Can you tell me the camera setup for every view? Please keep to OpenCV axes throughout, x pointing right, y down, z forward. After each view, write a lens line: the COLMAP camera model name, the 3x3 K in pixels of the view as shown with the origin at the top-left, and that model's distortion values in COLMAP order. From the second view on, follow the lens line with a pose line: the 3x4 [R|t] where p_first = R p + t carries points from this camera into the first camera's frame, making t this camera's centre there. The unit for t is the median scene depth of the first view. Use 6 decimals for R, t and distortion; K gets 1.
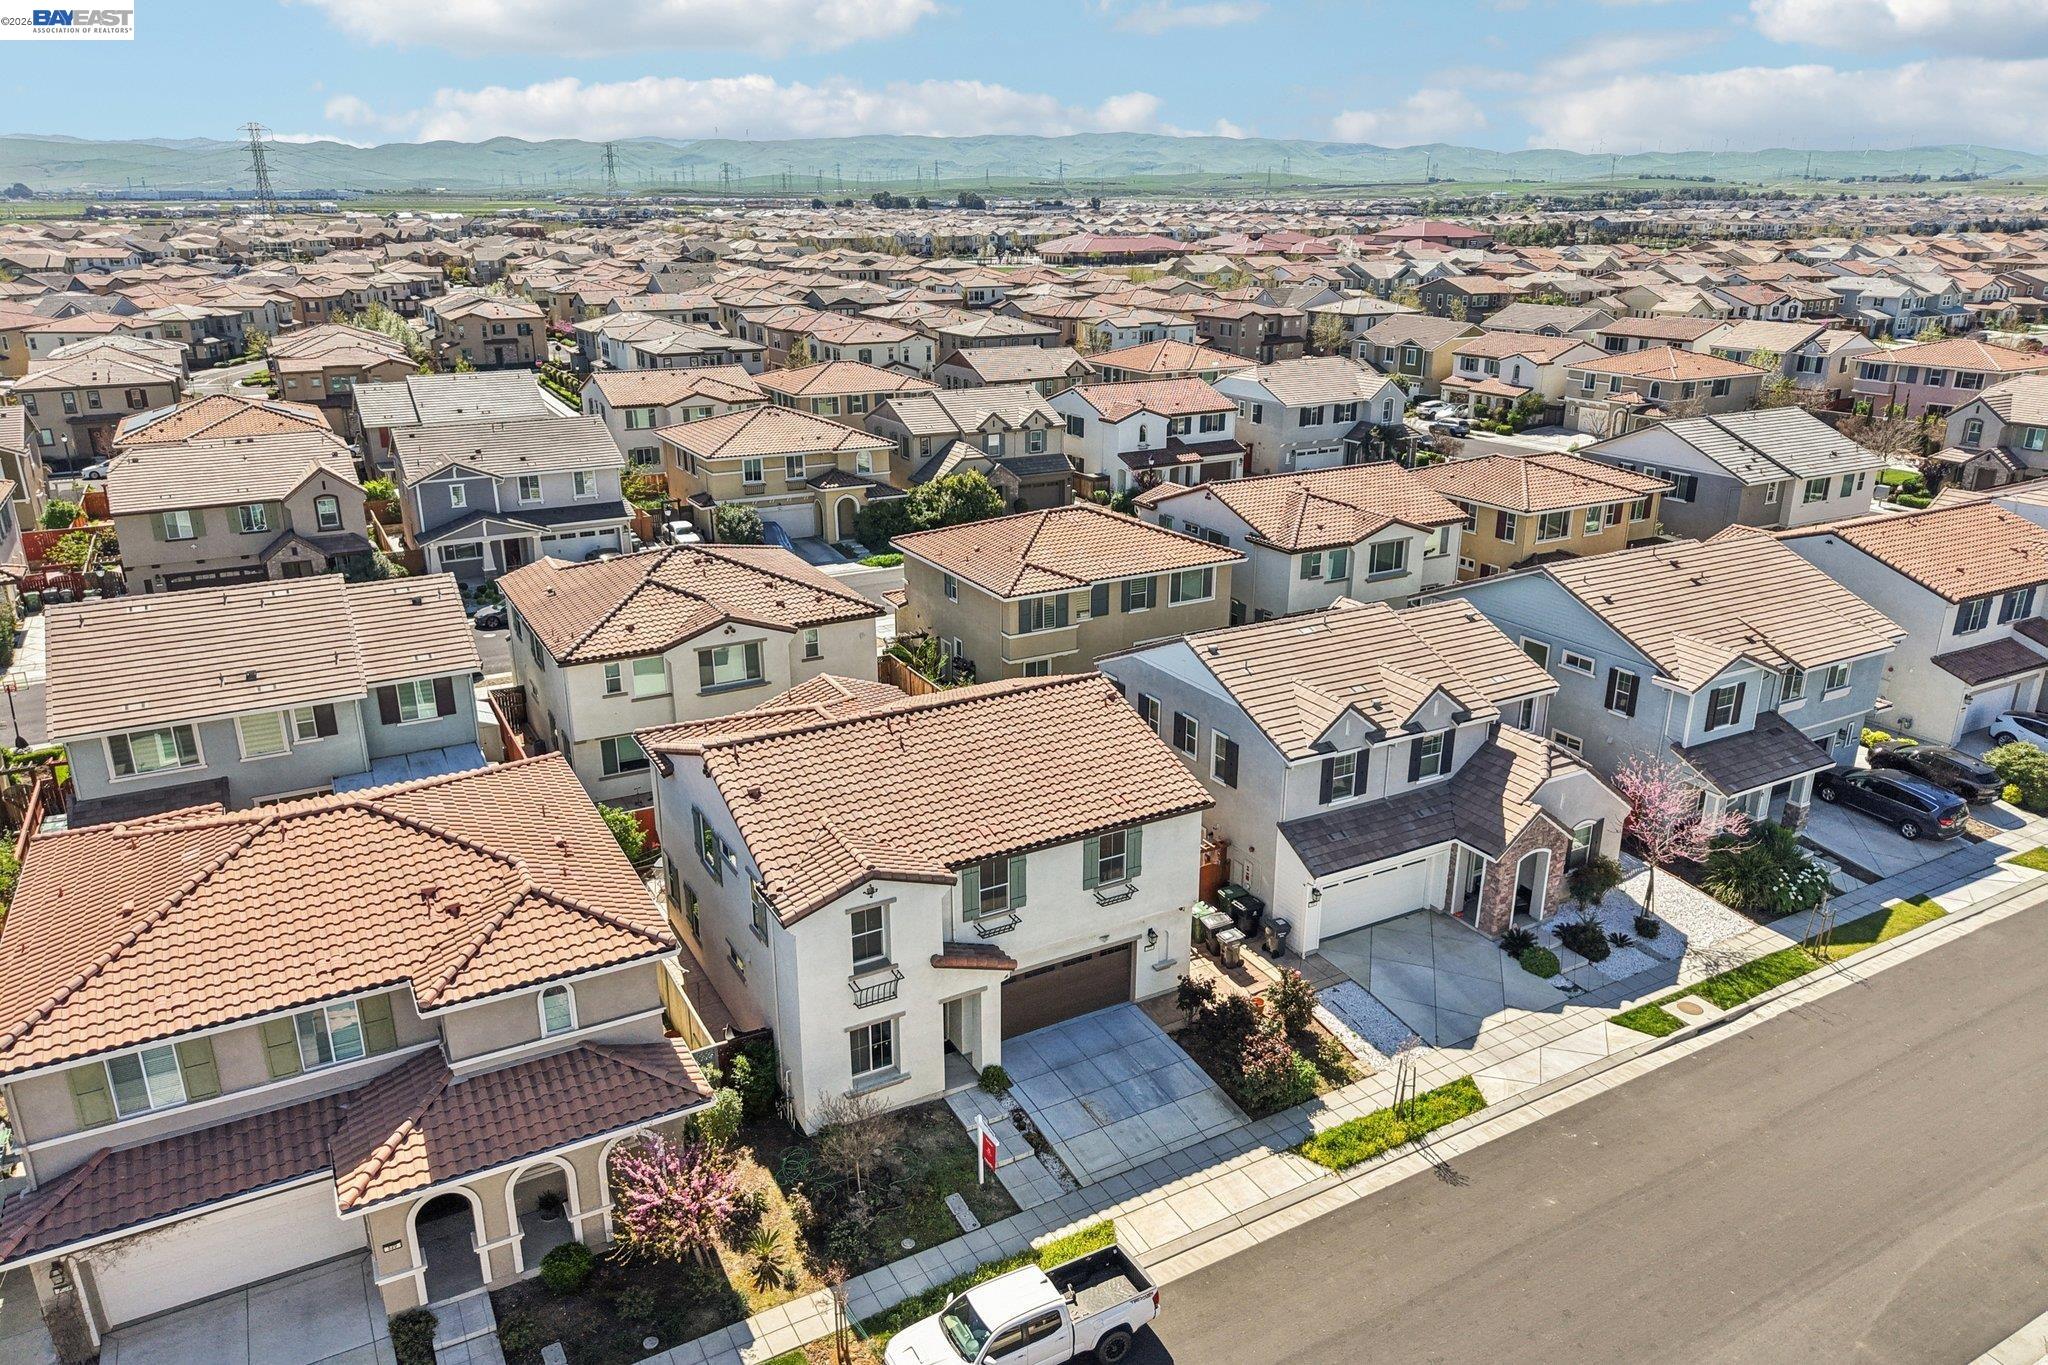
lens RADIAL K [[1368.6, 0, 1017.6], [0, 1368.6, 683.1], [0, 0, 1]] dist [0.026046, -0.022975]
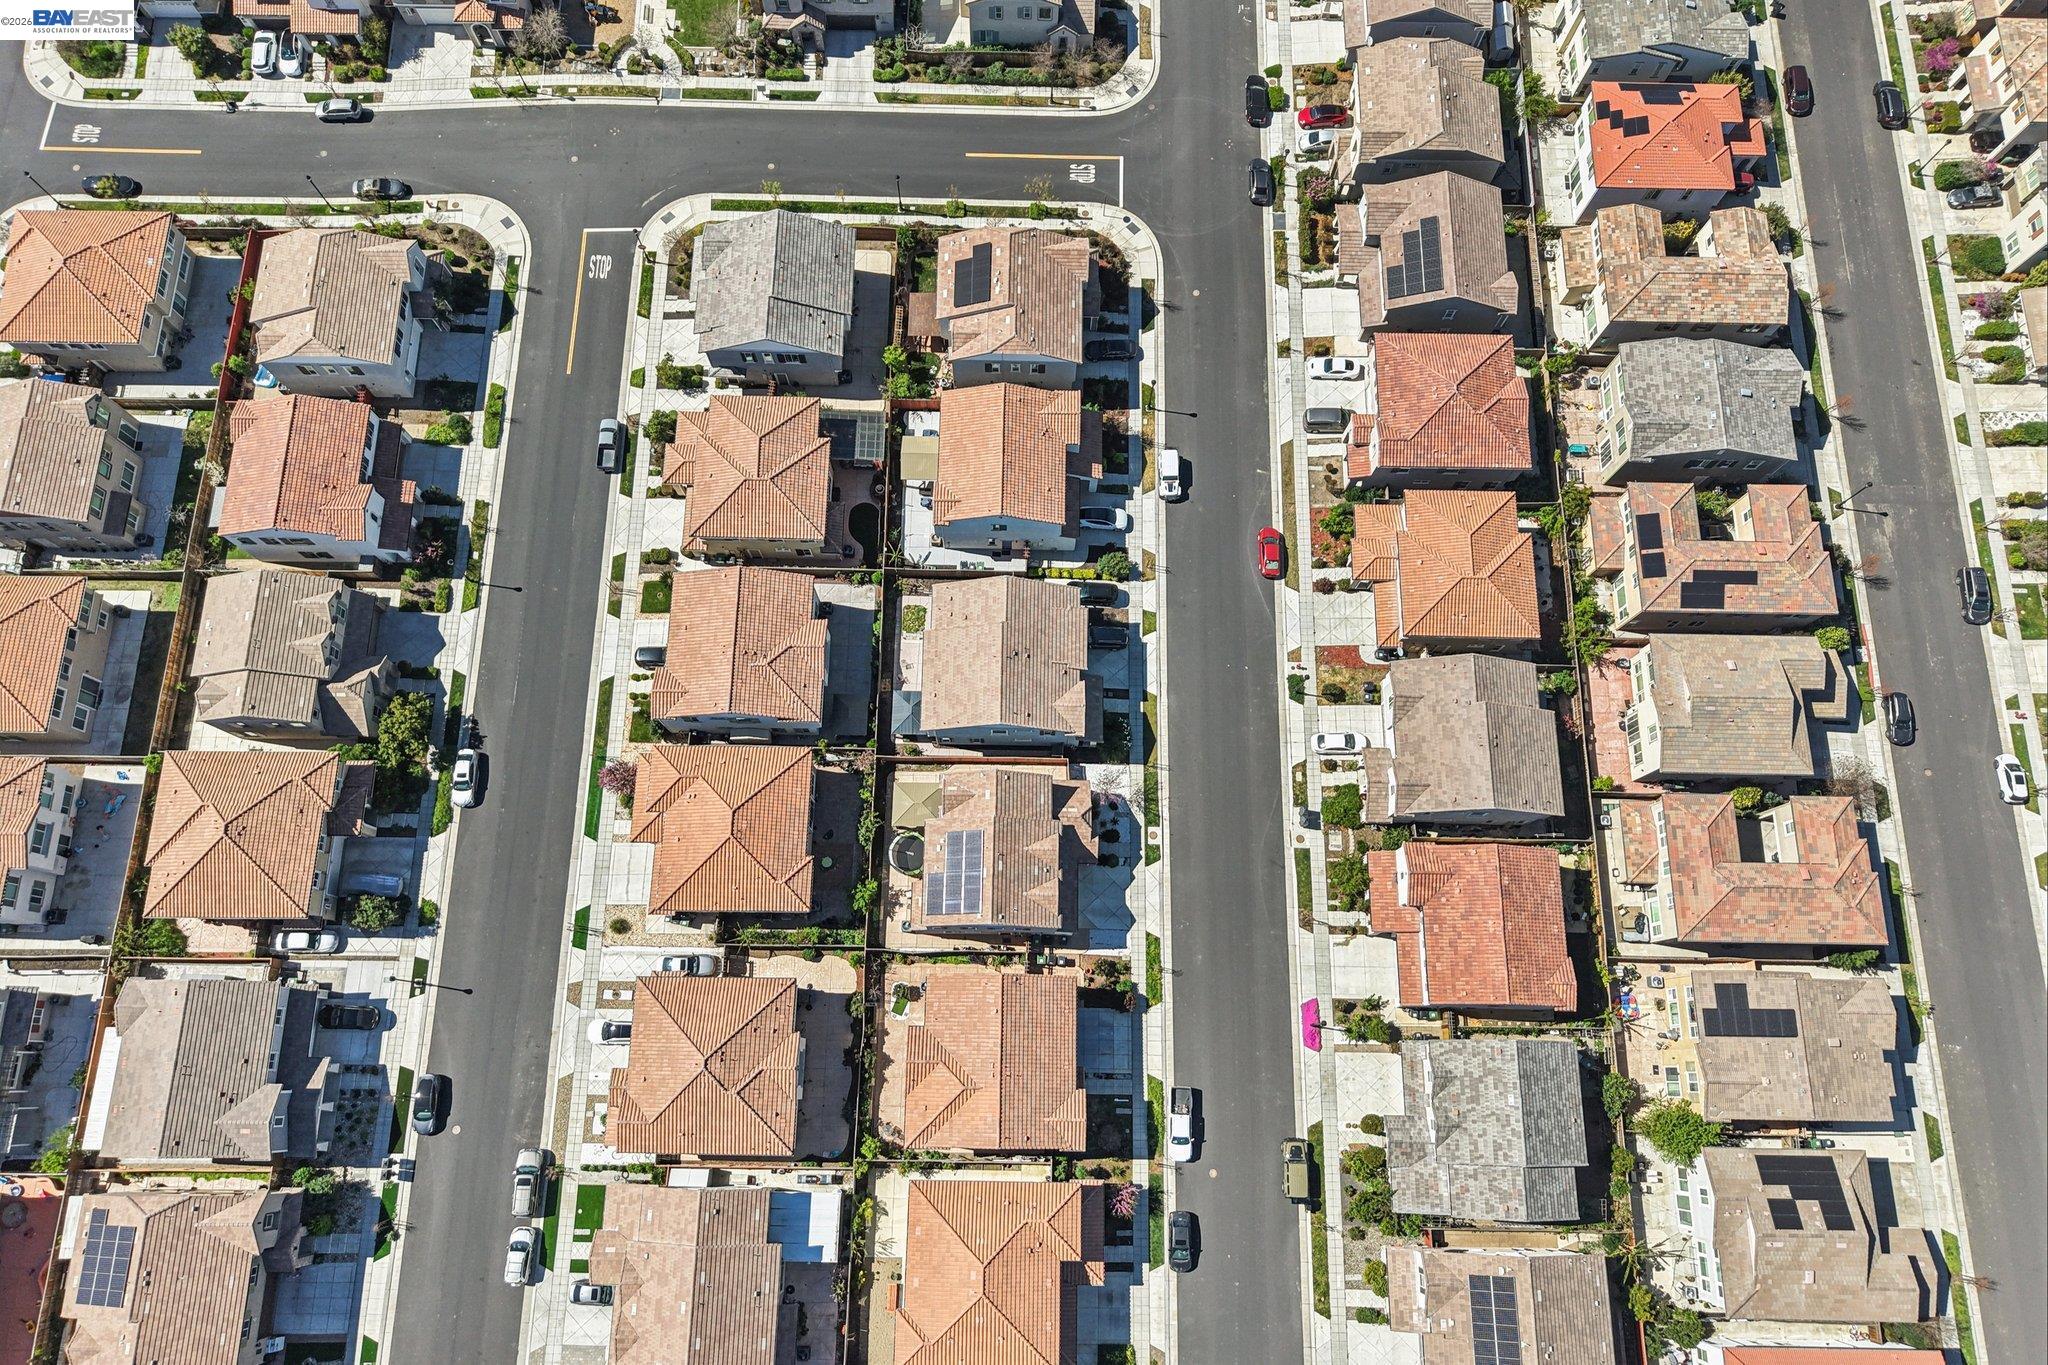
lens RADIAL K [[1368.6, 0, 1026.5], [0, 1368.6, 682.8], [0, 0, 1]] dist [0.026046, -0.022975]
pose [[0.493615, -0.831521, 0.254788, -0.119482], [0.265288, 0.422970, 0.866440, -2.573697], [-0.828231, -0.360096, 0.429377, 0.091725]]
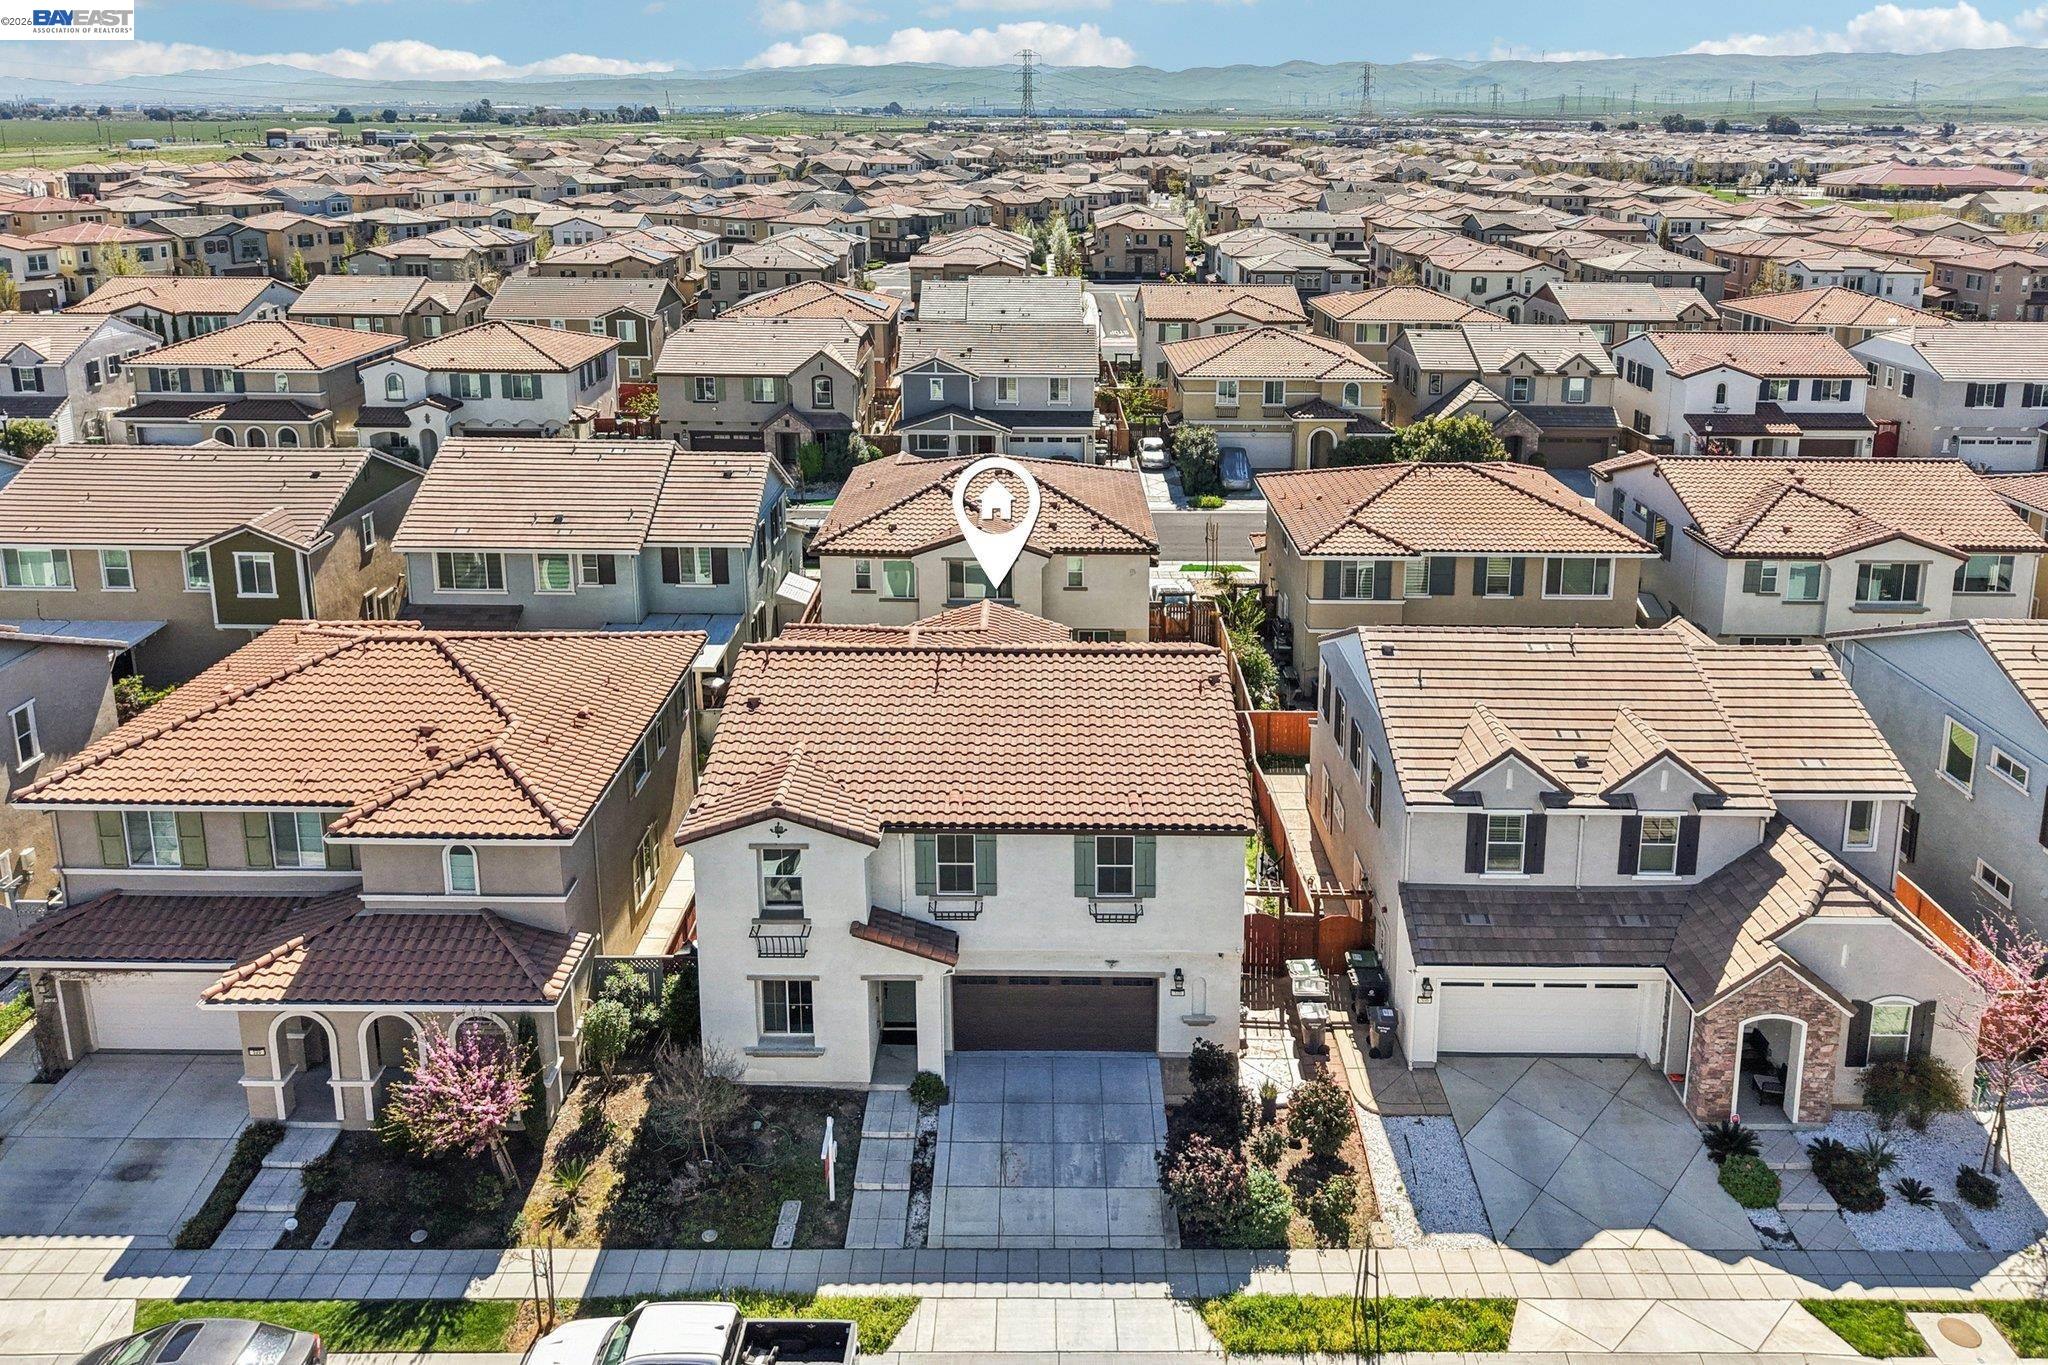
lens RADIAL K [[1464.2, 0, 1048.6], [0, 1464.2, 439.5], [0, 0, 1]] dist [0.012231, -0.006385]
pose [[0.878346, 0.111552, -0.464827, 0.399278], [-0.168243, 0.982315, -0.082172, -0.045245], [0.447440, 0.150379, 0.881580, 0.148044]]
